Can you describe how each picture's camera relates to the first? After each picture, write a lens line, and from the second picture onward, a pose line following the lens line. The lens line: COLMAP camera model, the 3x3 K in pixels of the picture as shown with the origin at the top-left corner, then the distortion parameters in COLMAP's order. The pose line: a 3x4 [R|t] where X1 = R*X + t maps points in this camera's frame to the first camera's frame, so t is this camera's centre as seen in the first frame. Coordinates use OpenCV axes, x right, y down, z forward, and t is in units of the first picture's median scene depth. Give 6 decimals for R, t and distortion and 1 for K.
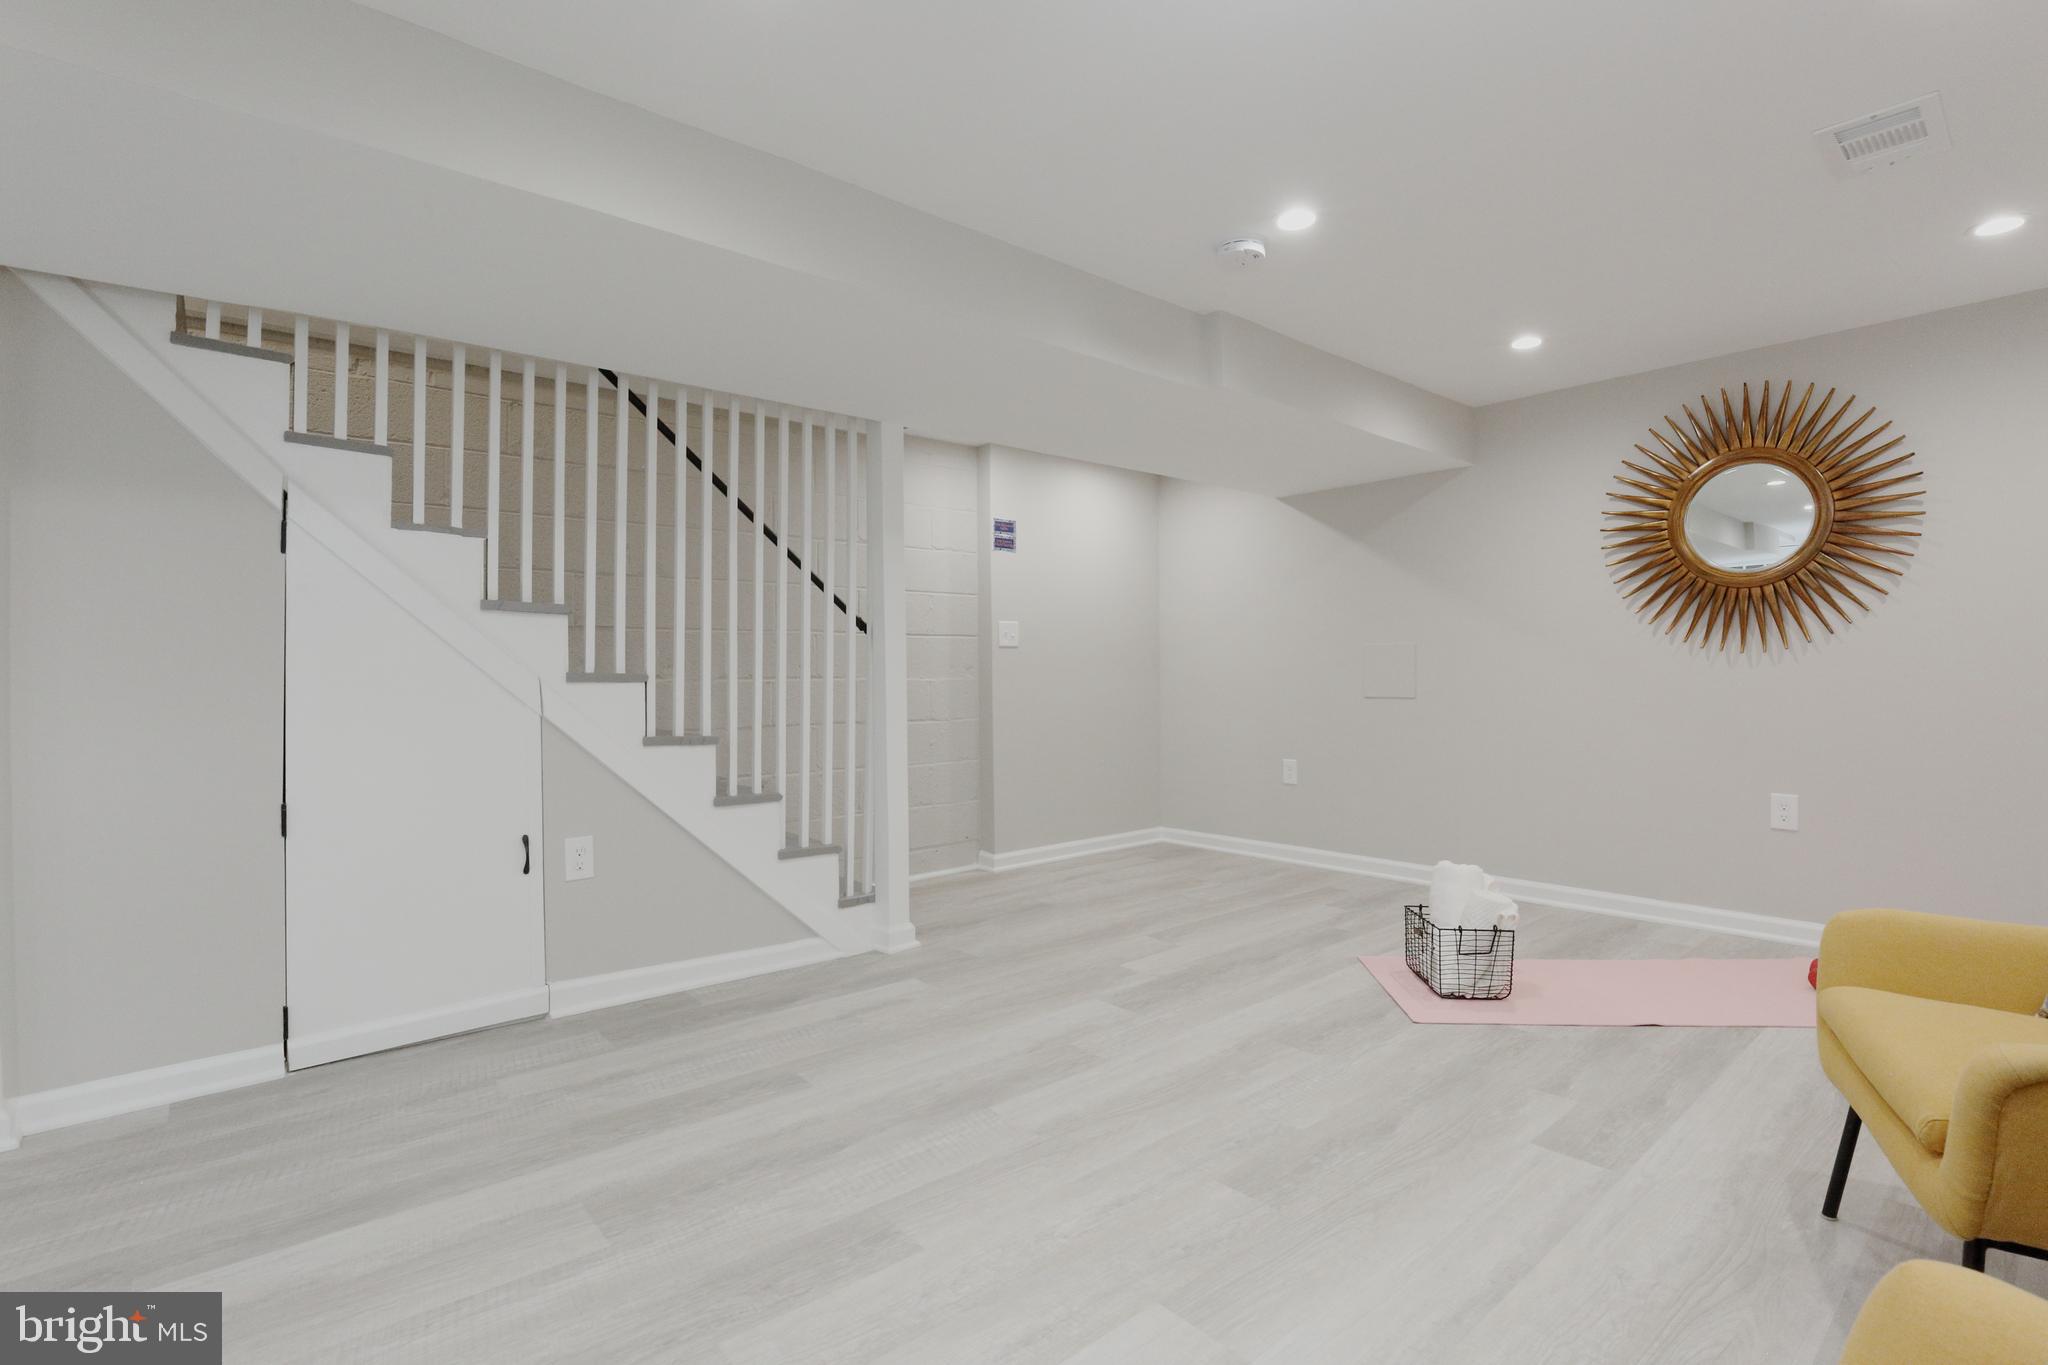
lens RADIAL K [[937.8, 0, 1030.8], [0, 937.8, 673.4], [0, 0, 1]] dist [-0.029614, 0.004965]
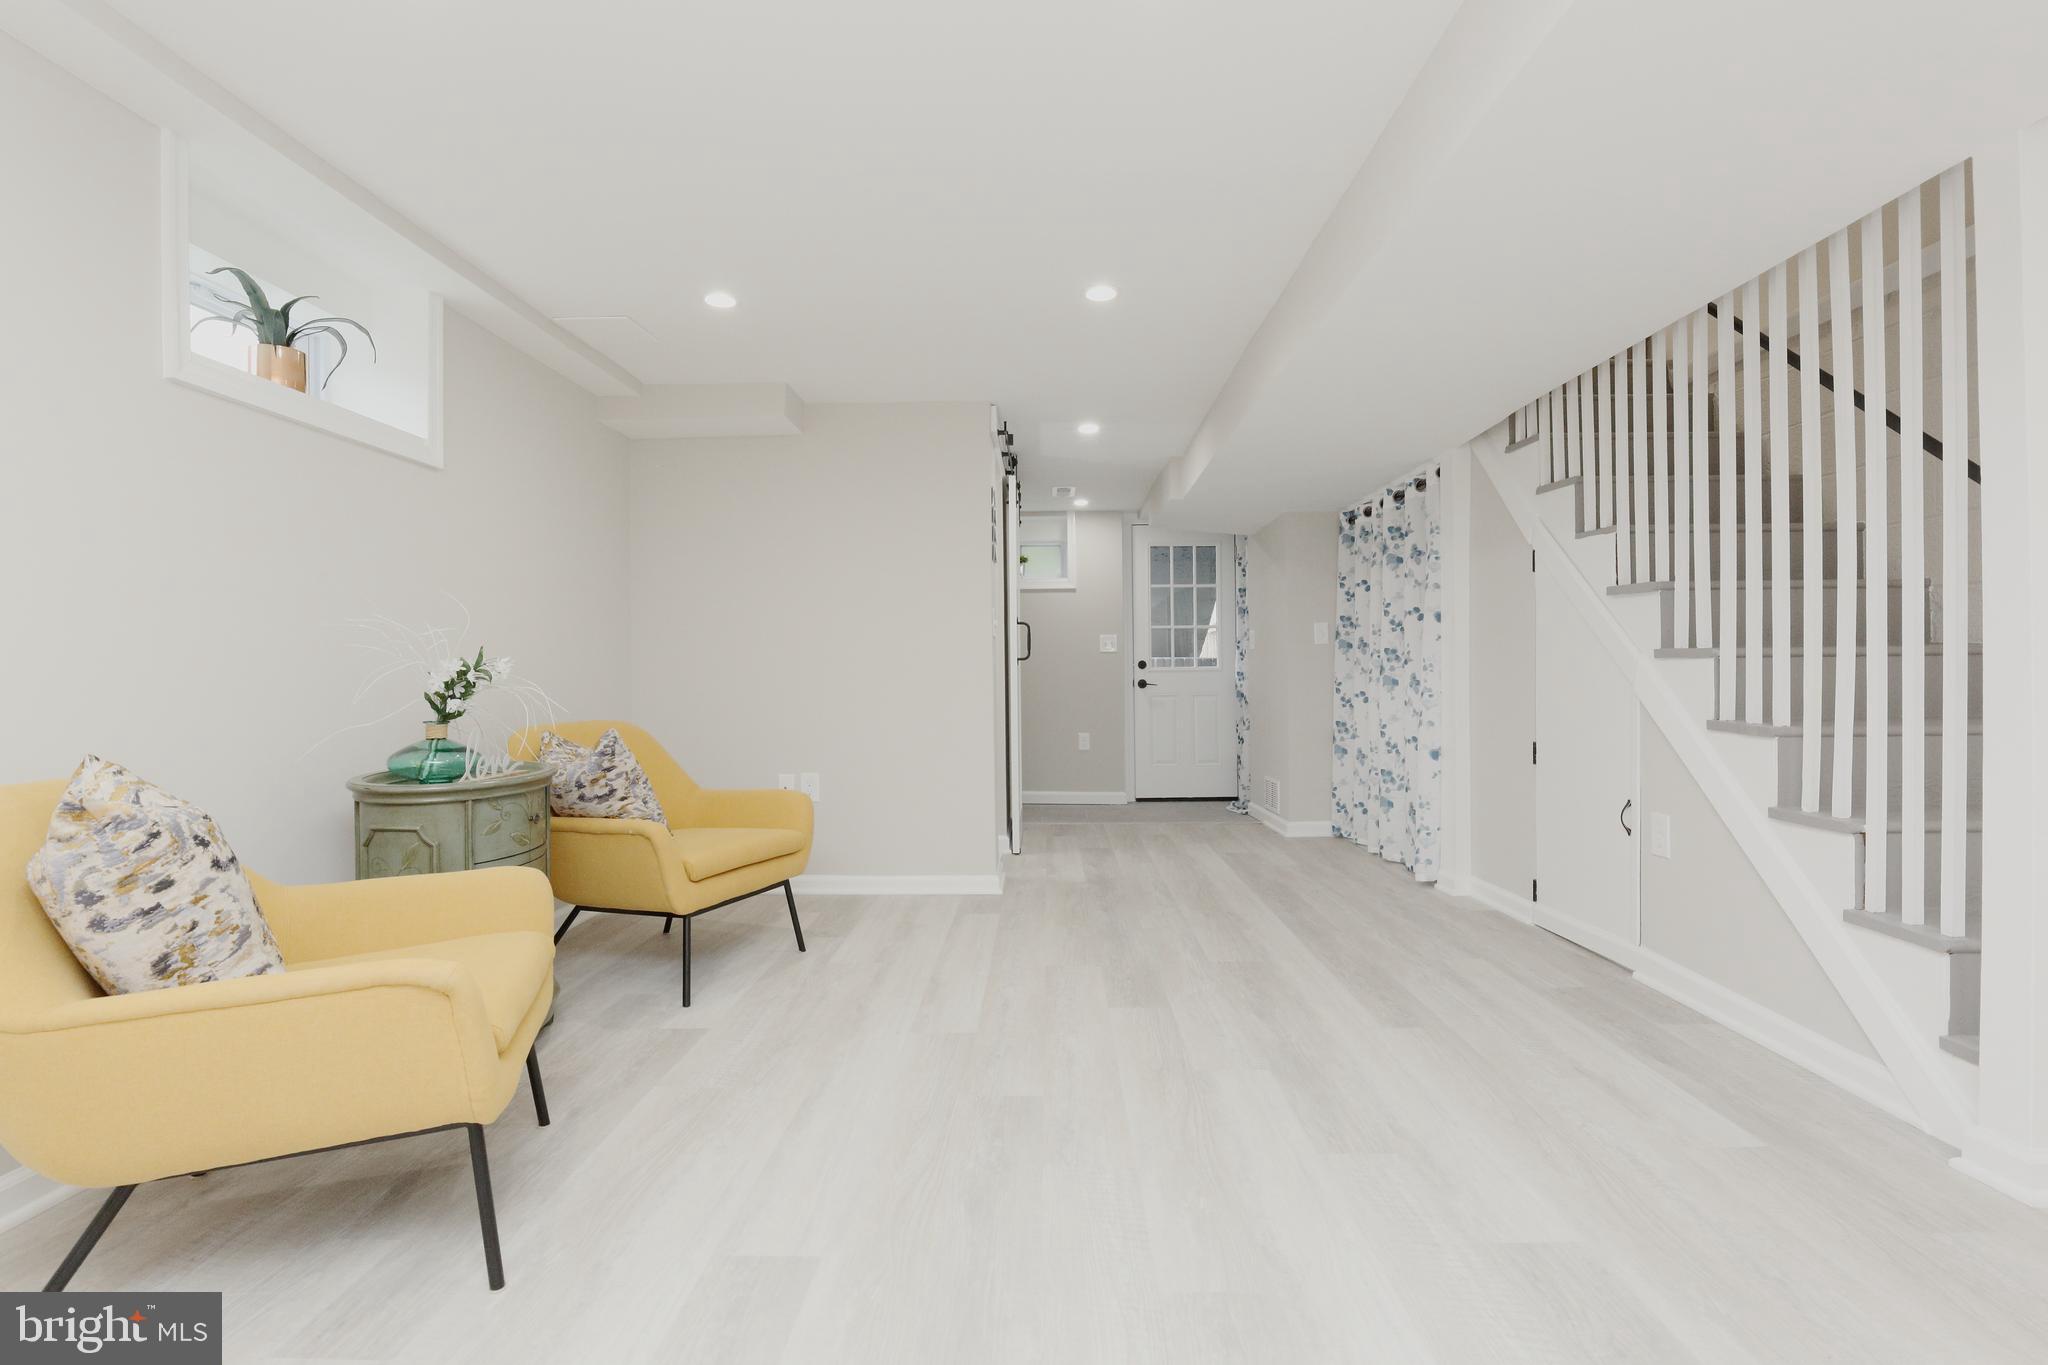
lens RADIAL K [[937.8, 0, 1030.8], [0, 937.8, 673.4], [0, 0, 1]] dist [-0.029614, 0.004965]
pose [[-0.667660, 0.010051, -0.744399, 0.773456], [0.020311, 0.999783, -0.004718, 0.018478], [0.744190, -0.018270, -0.667718, 1.286961]]
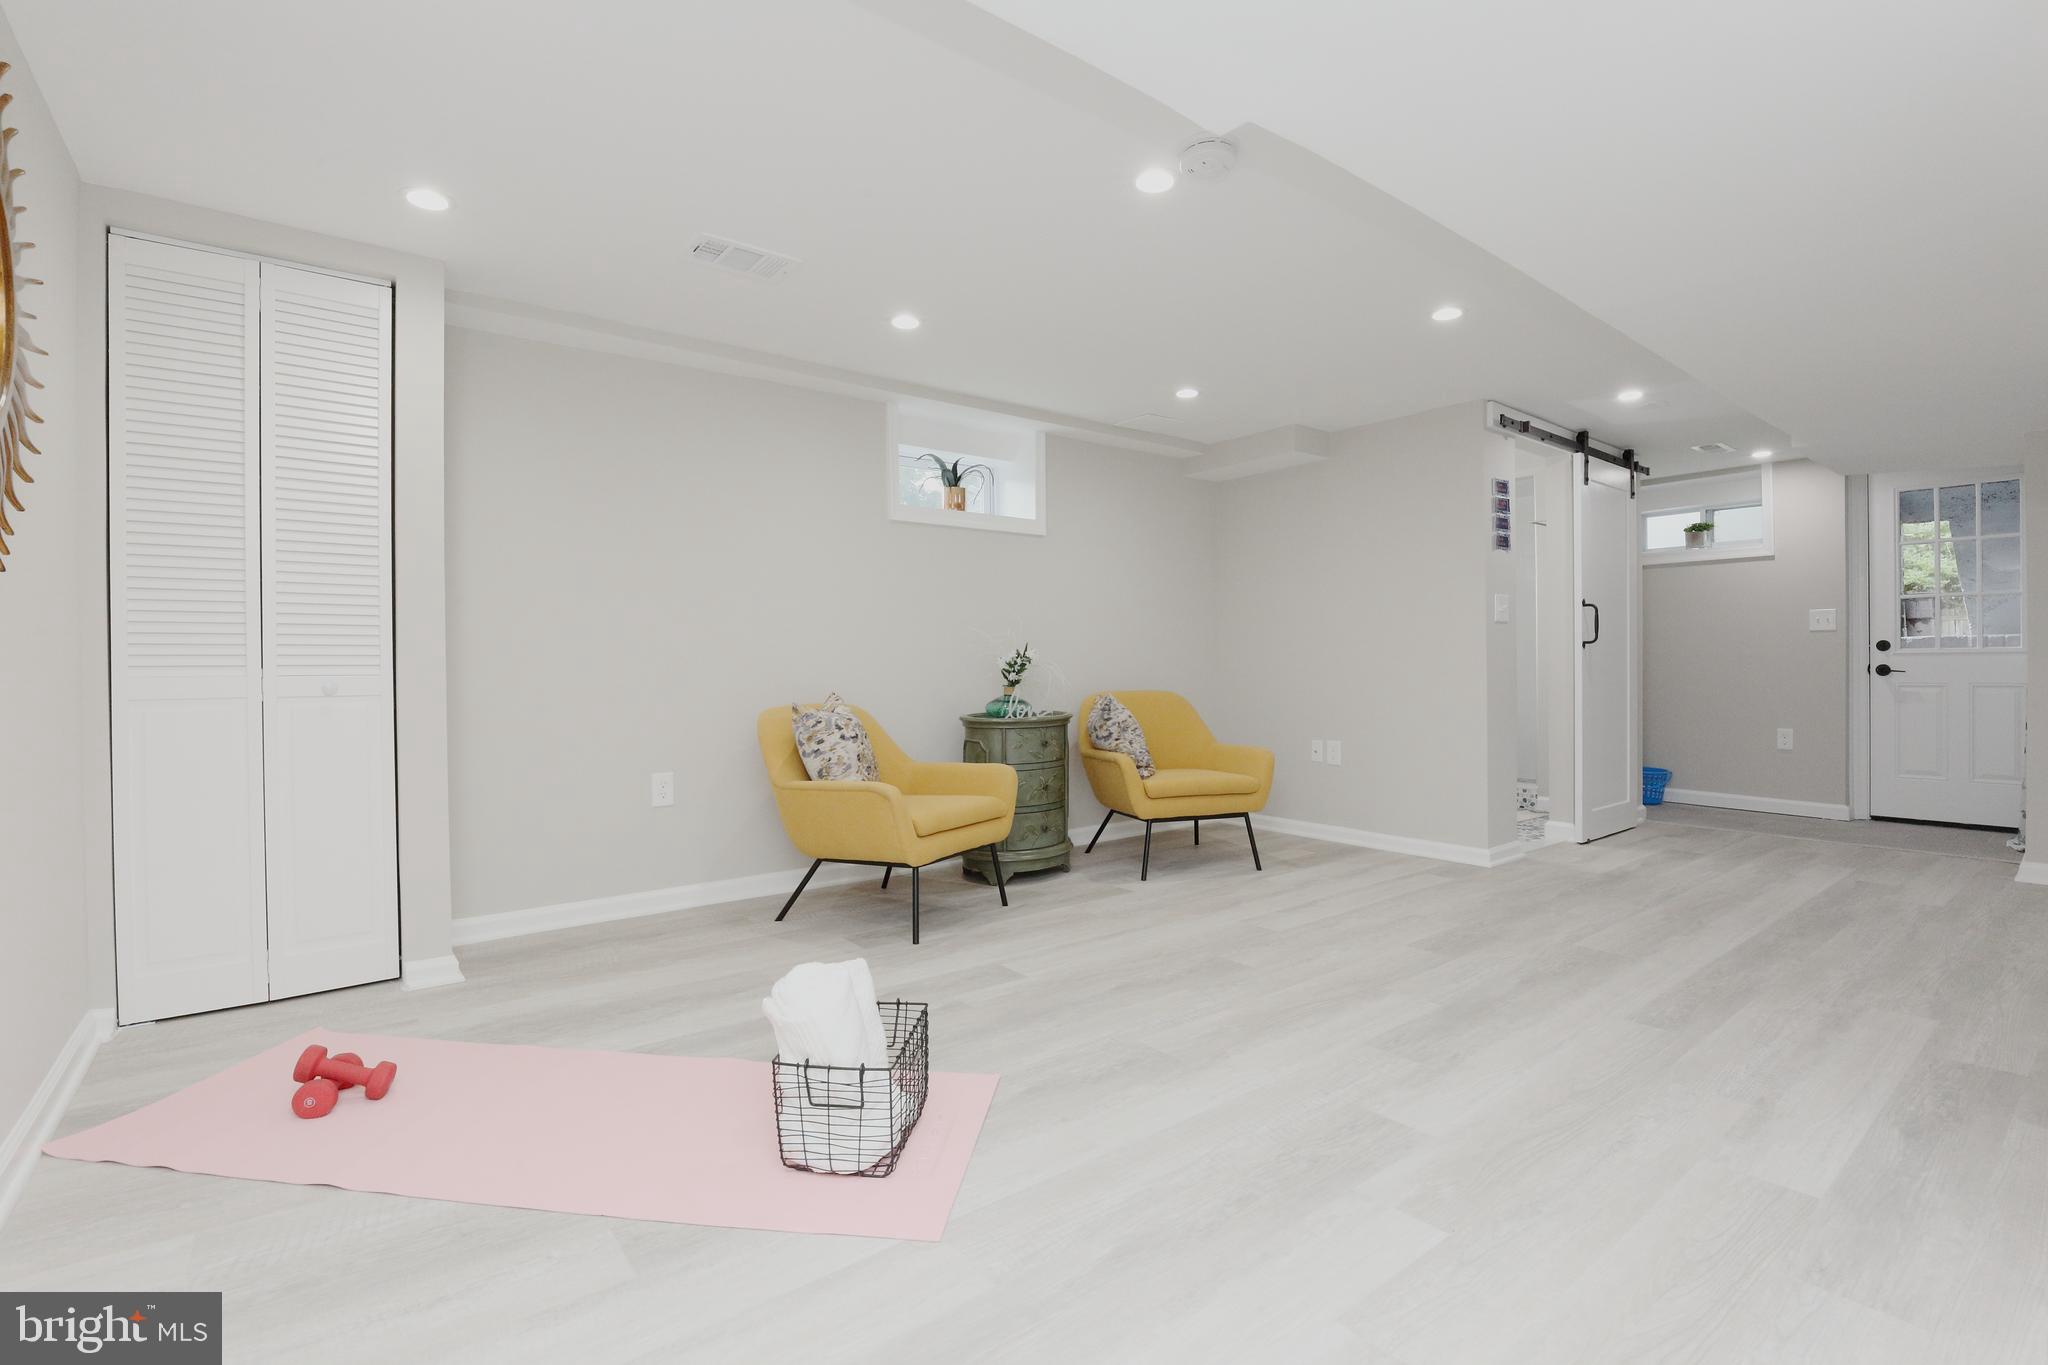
lens RADIAL K [[937.8, 0, 1030.8], [0, 937.8, 673.4], [0, 0, 1]] dist [-0.029614, 0.004965]
pose [[-0.998502, 0.011524, 0.053483, 0.351109], [0.011375, 0.999931, -0.003091, 0.034199], [-0.053515, -0.002478, -0.998564, 1.892090]]
